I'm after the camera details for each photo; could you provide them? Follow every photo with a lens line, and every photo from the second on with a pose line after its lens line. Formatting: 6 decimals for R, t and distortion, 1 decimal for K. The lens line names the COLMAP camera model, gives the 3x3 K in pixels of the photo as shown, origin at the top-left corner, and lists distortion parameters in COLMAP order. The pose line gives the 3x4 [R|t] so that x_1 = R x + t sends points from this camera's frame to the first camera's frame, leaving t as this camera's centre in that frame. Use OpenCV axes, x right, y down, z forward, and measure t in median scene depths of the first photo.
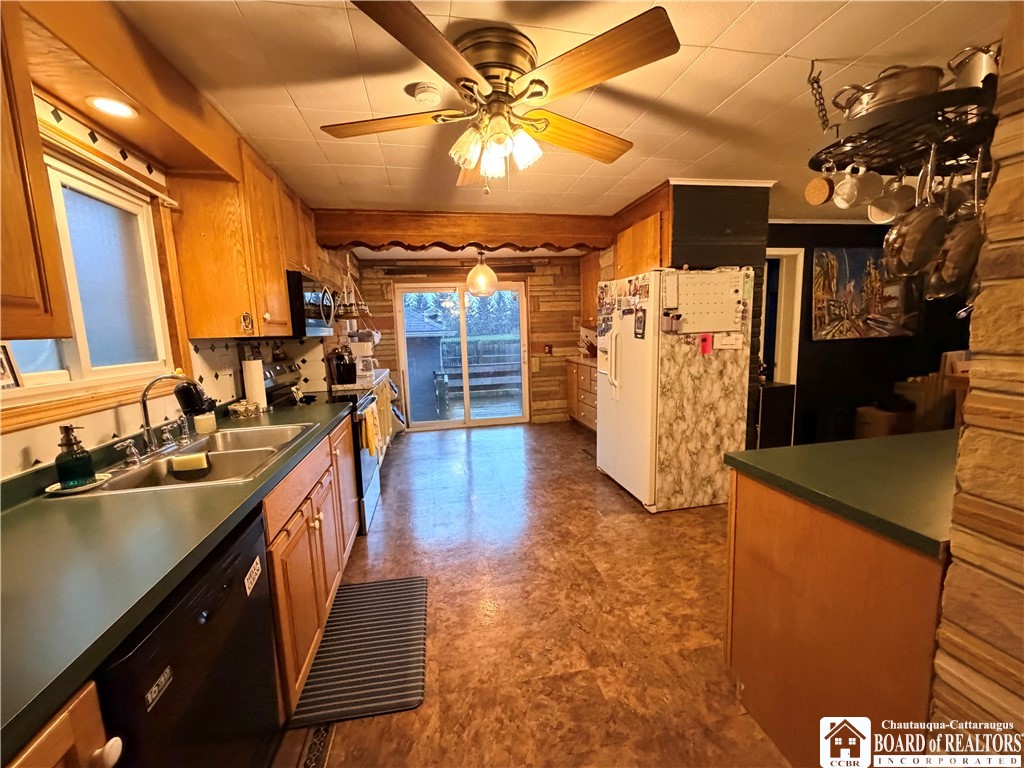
lens RADIAL K [[408.4, 0, 516.8], [0, 408.4, 382.1], [0, 0, 1]] dist [0.000031, 0.000958]
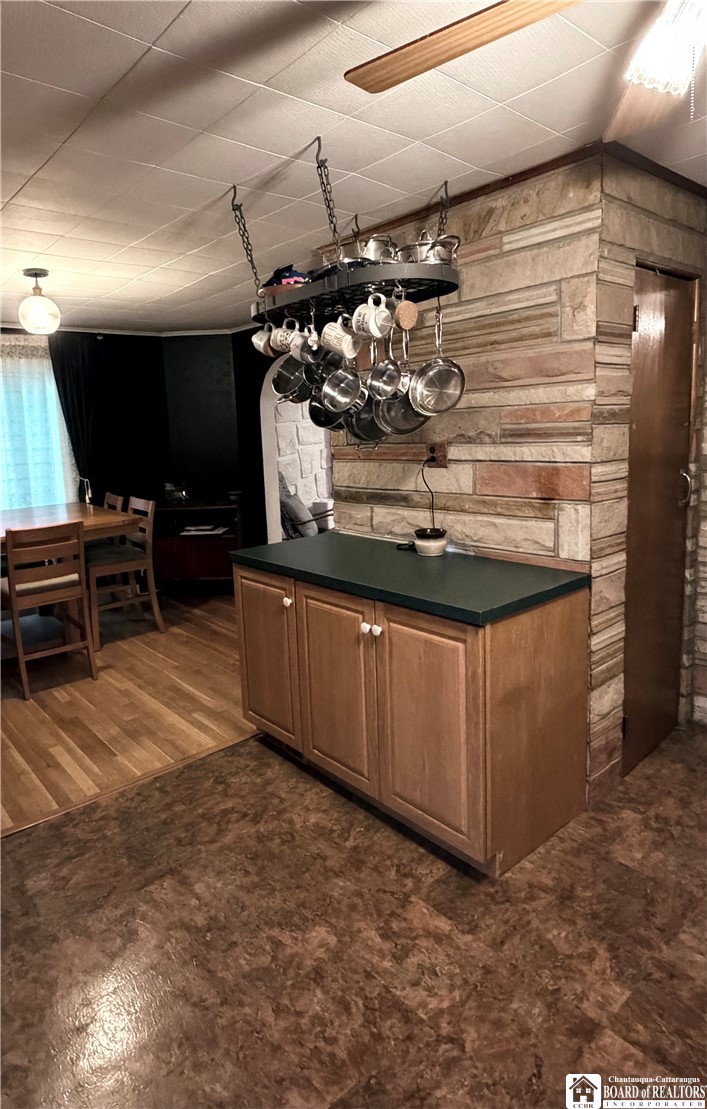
lens RADIAL K [[635.0, 0, 316.4], [0, 635.0, 510.4], [0, 0, 1]] dist [0.002079, -0.001508]
pose [[-0.454192, -0.064440, 0.888570, -0.280781], [0.172972, 0.972023, 0.158907, -0.173615], [-0.873951, 0.225872, -0.430339, 1.117865]]
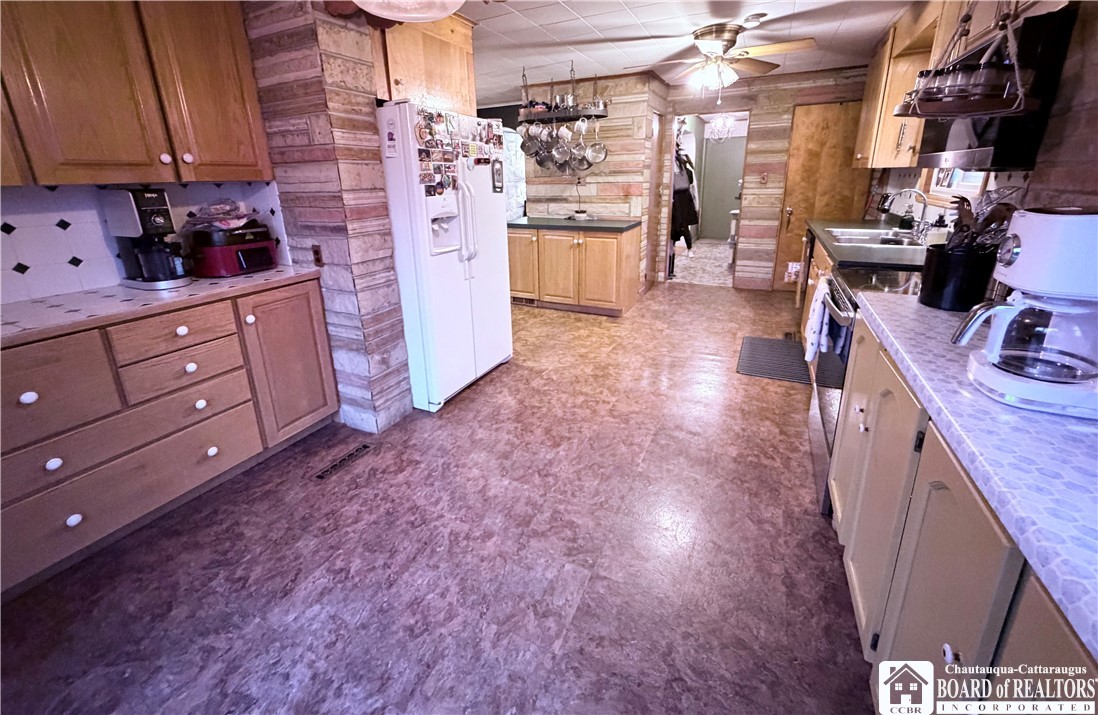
lens RADIAL K [[441.7, 0, 542.4], [0, 441.7, 304.4], [0, 0, 1]] dist [0.000573, -0.000002]
pose [[-0.778782, -0.127849, 0.614128, -0.545310], [0.127017, 0.926592, 0.353970, -0.267958], [-0.614300, 0.353670, -0.705374, 2.174219]]
